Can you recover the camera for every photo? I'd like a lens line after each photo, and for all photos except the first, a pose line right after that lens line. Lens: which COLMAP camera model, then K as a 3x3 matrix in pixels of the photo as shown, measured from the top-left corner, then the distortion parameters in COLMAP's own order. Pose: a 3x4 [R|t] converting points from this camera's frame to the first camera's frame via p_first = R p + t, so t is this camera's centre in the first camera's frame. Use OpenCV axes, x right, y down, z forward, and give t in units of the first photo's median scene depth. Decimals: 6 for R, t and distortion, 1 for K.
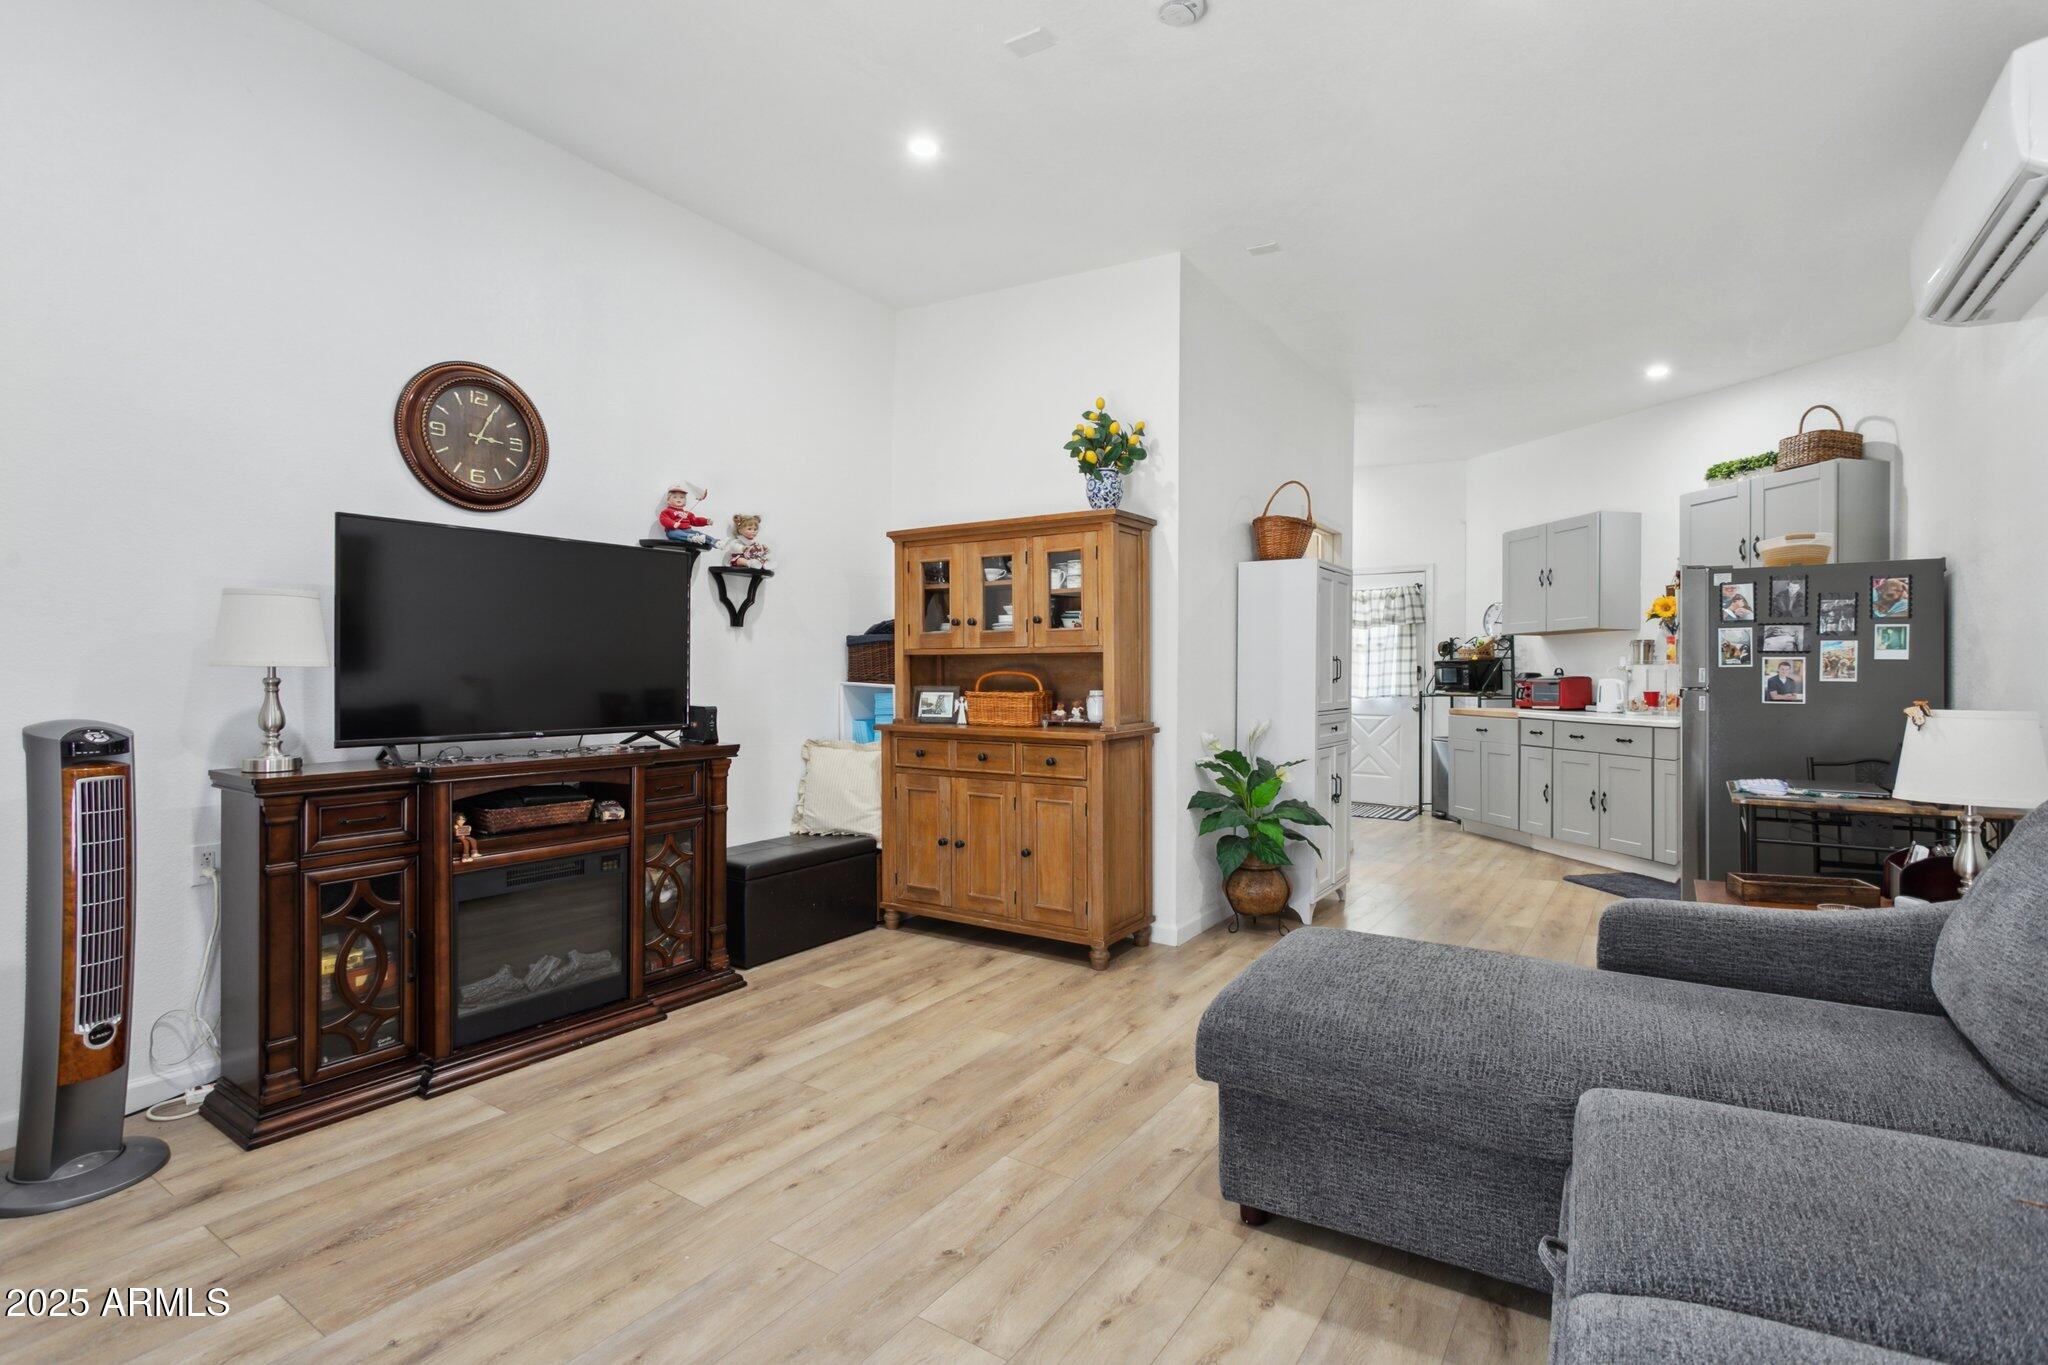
lens RADIAL K [[994.6, 0, 1024.9], [0, 994.6, 665.3], [0, 0, 1]] dist [-0.001068, 0.000321]
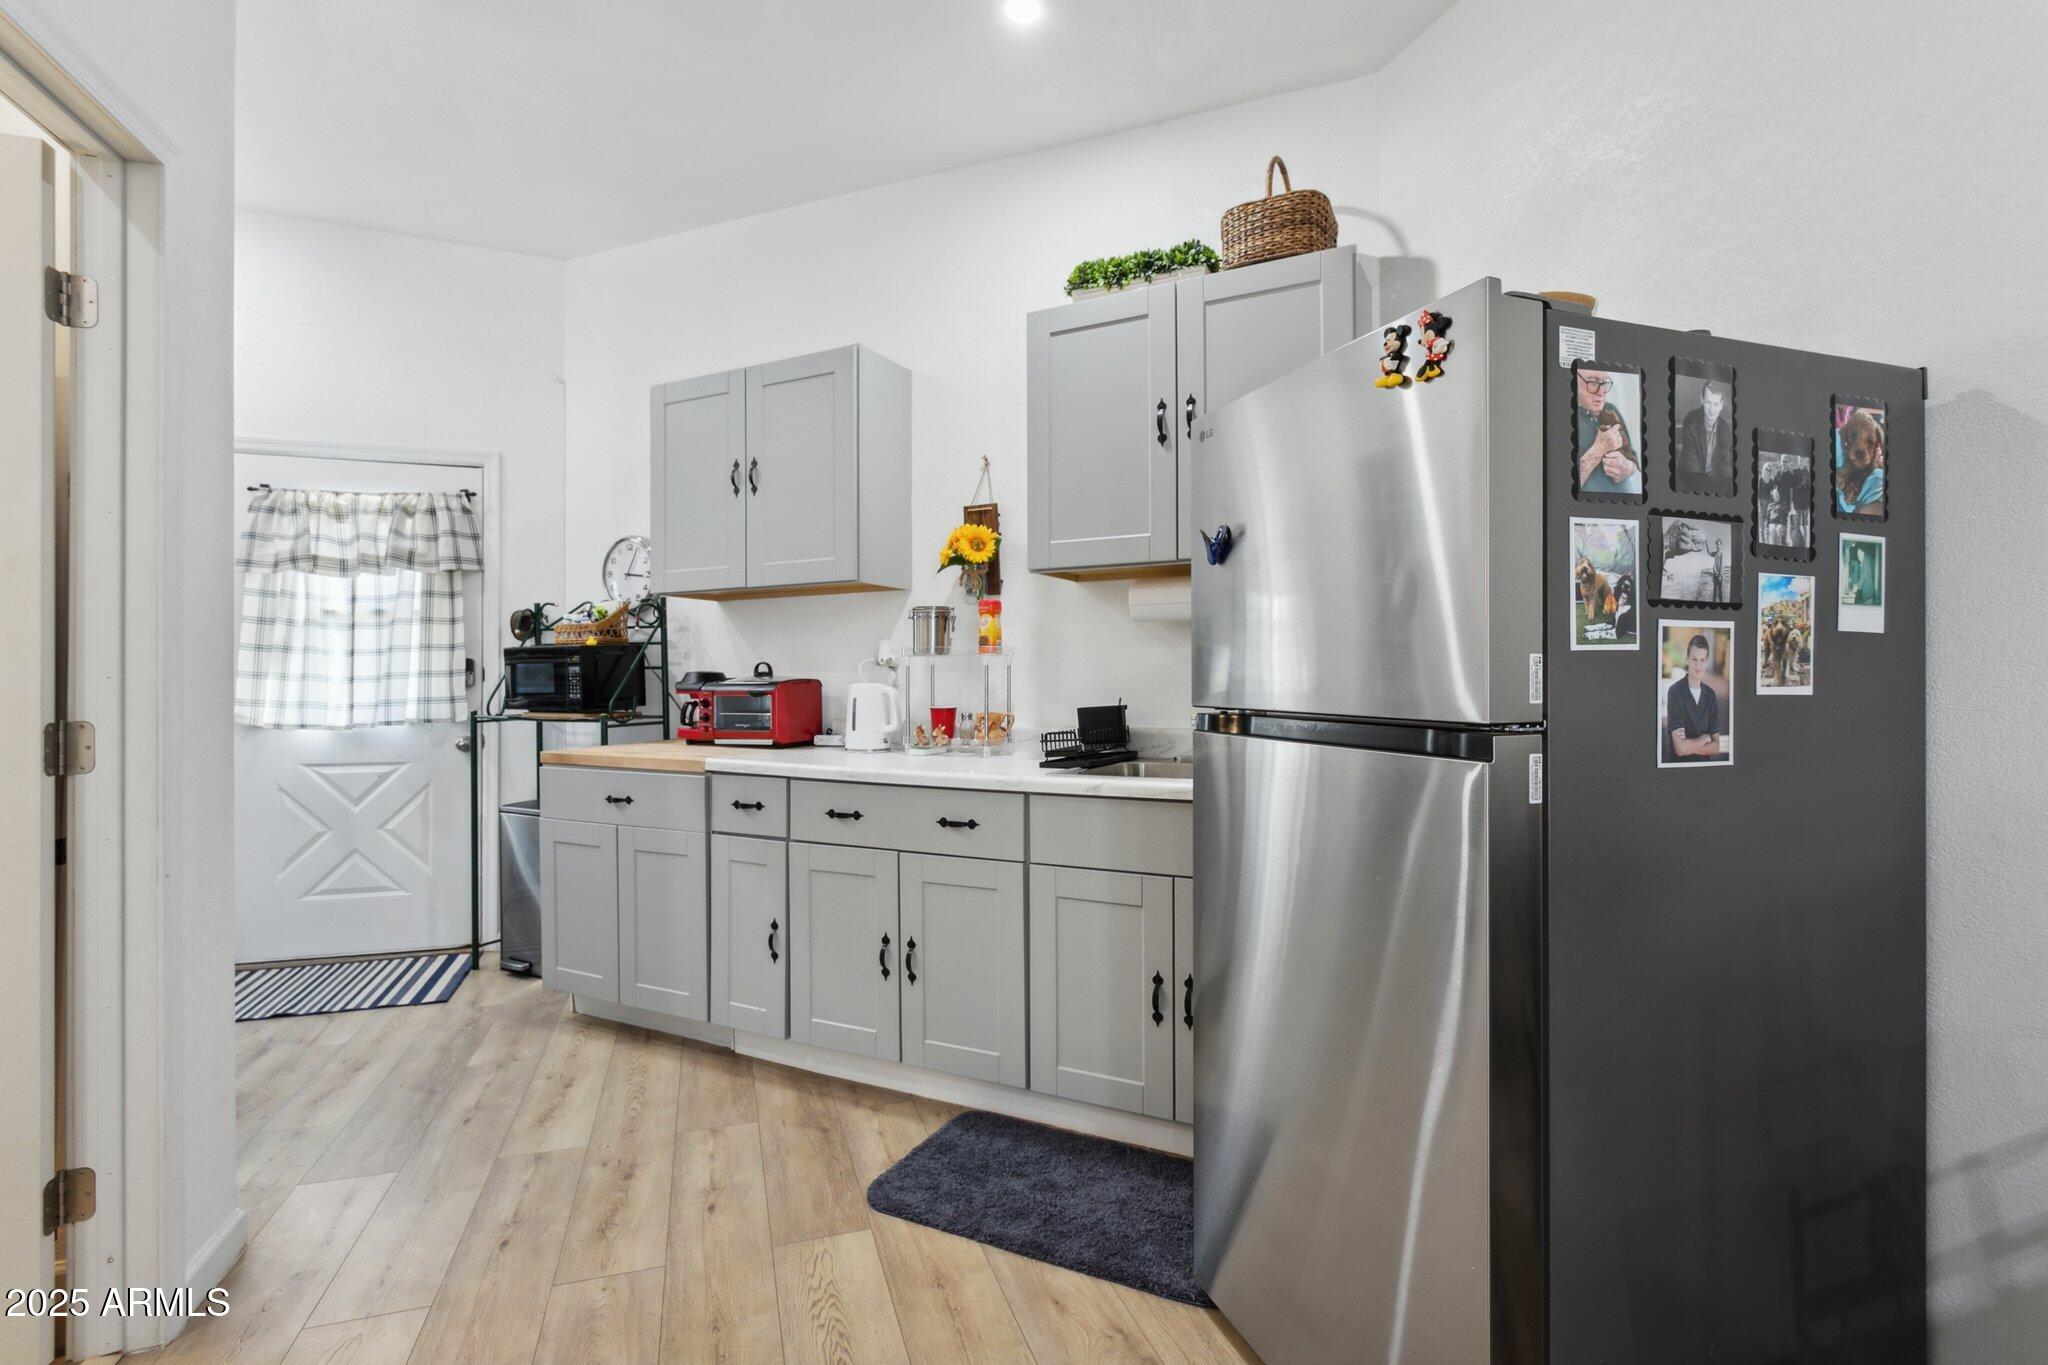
lens RADIAL K [[993.8, 0, 1023.2], [0, 993.8, 686.8], [0, 0, 1]] dist [-0.000465, -0.000334]
pose [[0.633890, -0.013647, 0.773303, 0.232574], [-0.003359, 0.999786, 0.020397, 0.004317], [-0.773416, -0.015527, 0.633709, 0.584498]]
